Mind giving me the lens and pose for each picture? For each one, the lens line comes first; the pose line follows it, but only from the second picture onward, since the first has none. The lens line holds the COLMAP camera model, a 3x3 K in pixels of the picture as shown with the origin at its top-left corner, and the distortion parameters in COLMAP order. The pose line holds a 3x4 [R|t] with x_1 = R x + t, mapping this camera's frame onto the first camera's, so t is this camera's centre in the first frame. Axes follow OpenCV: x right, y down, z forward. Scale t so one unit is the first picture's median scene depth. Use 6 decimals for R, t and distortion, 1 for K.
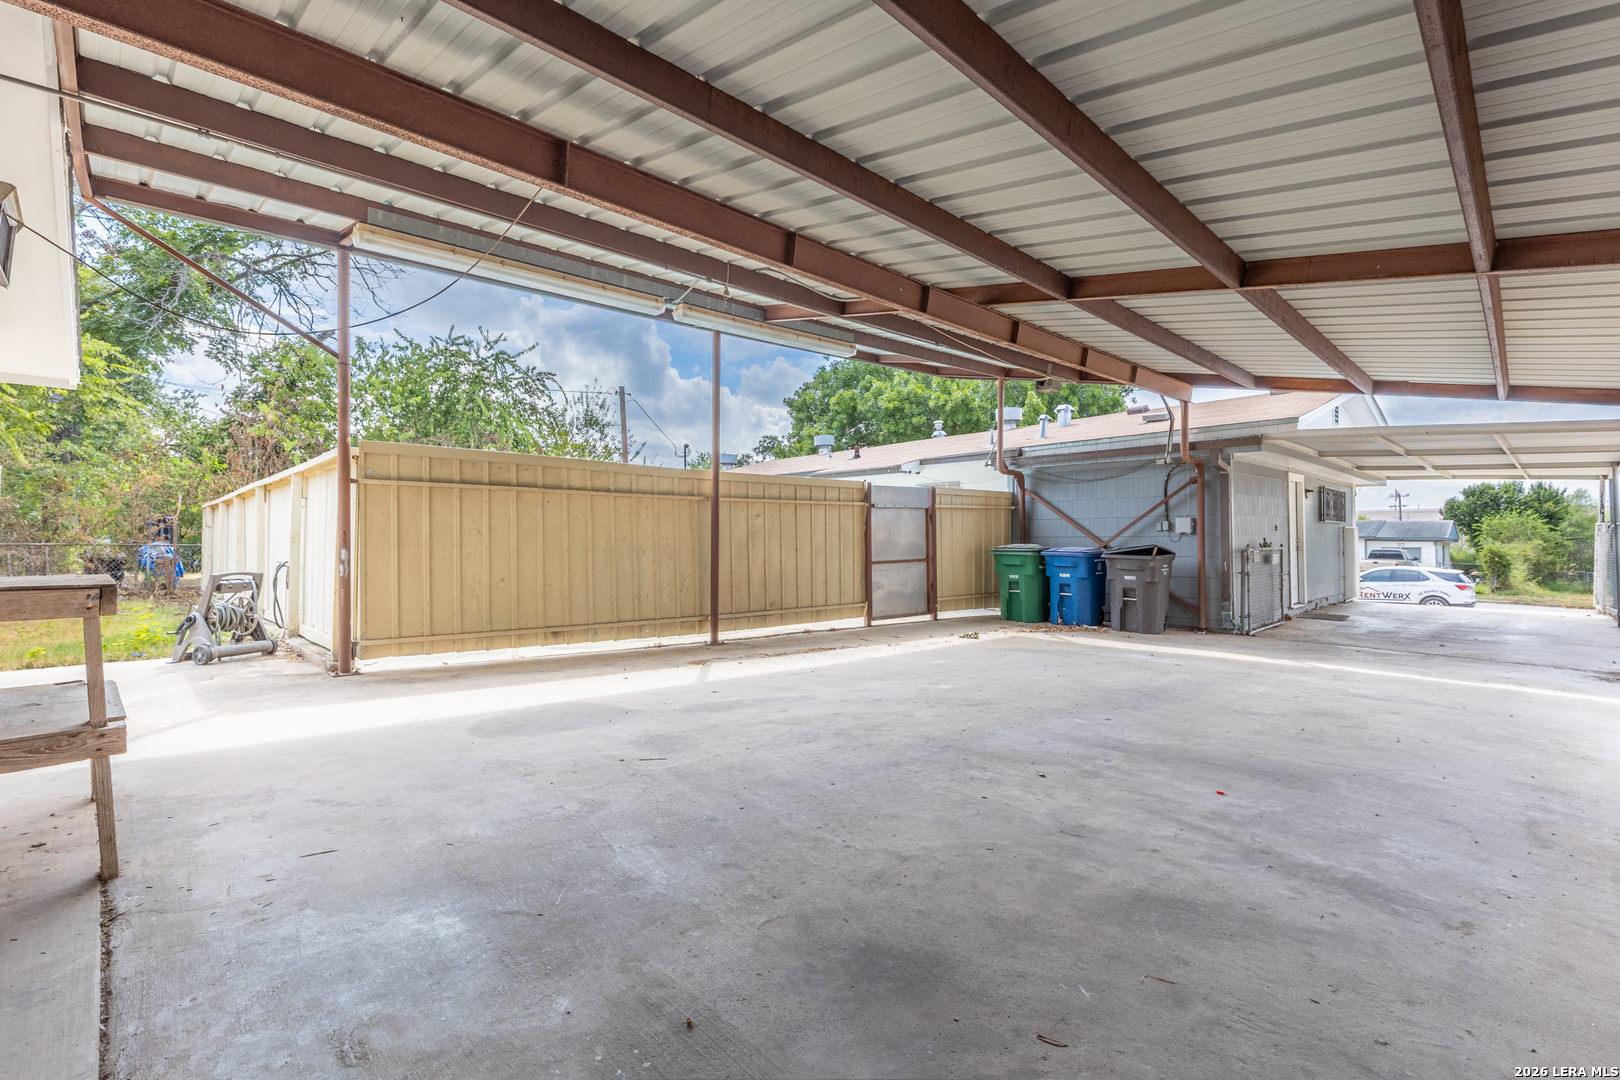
lens RADIAL K [[731.3, 0, 812.6], [0, 731.3, 537.0], [0, 0, 1]] dist [0.009339, -0.003076]
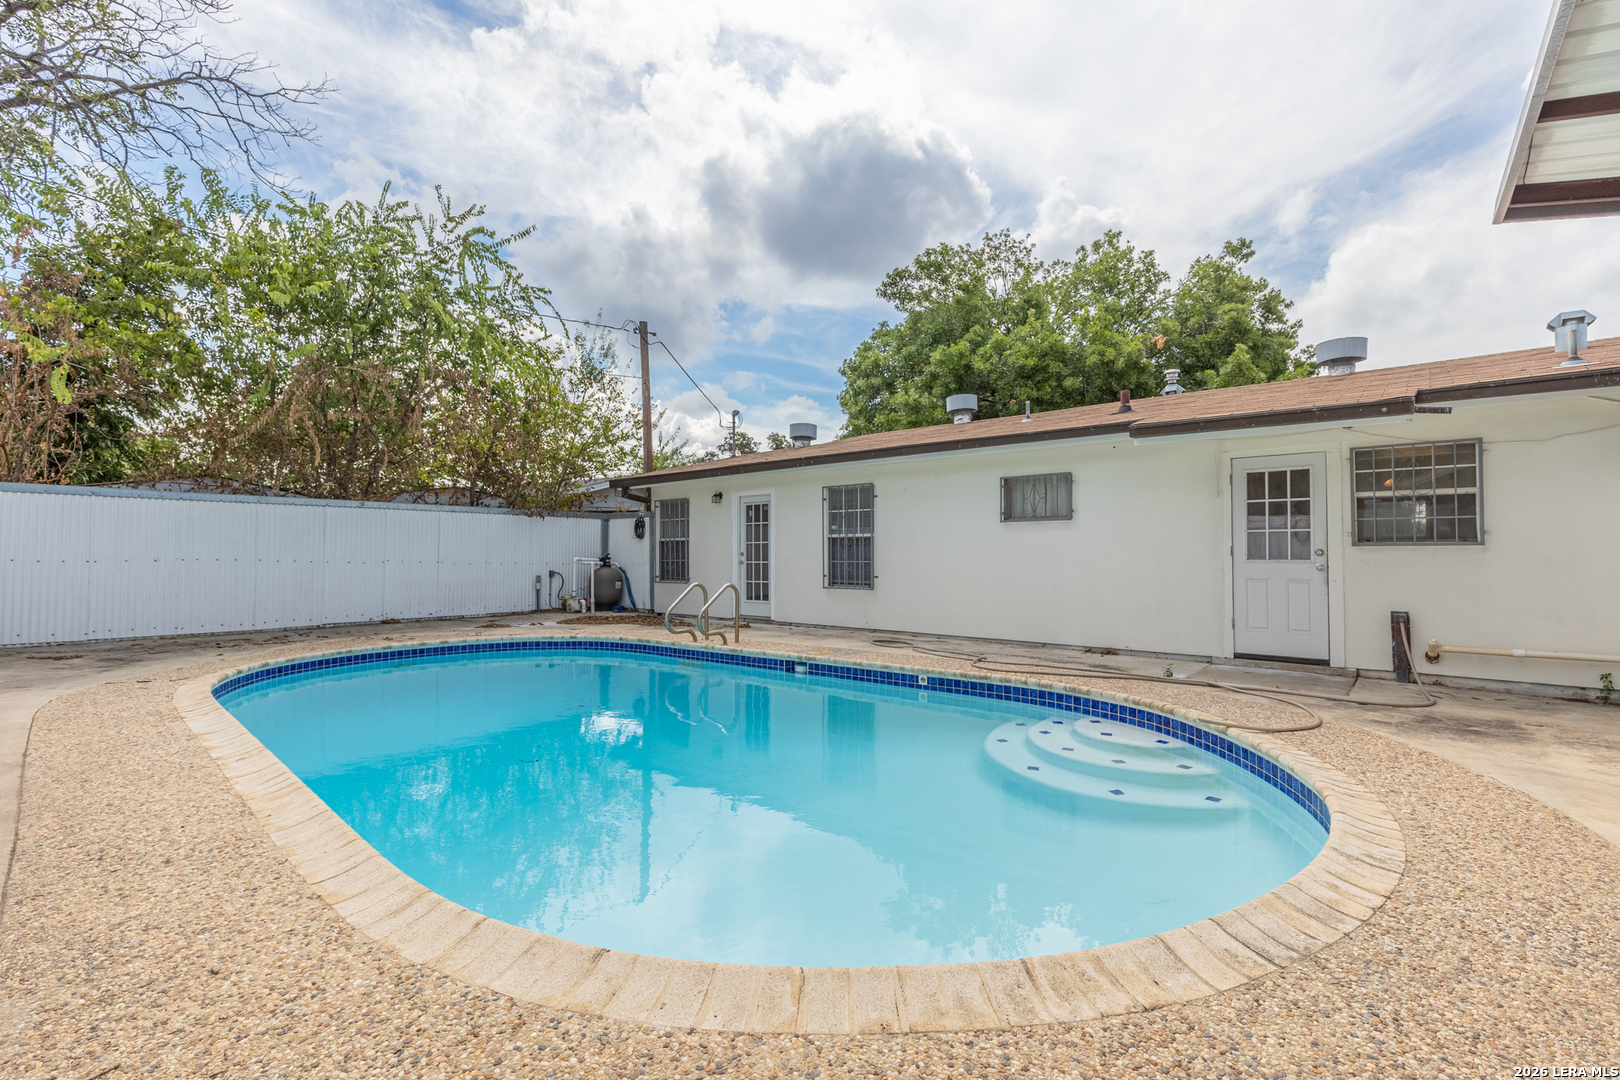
lens RADIAL K [[731.3, 0, 801.2], [0, 731.3, 542.7], [0, 0, 1]] dist [0.009339, -0.003076]
pose [[0.994997, 0.004163, 0.099818, -0.198023], [-0.003624, 0.999978, -0.005580, -0.000596], [-0.099839, 0.005190, 0.994990, 0.347747]]
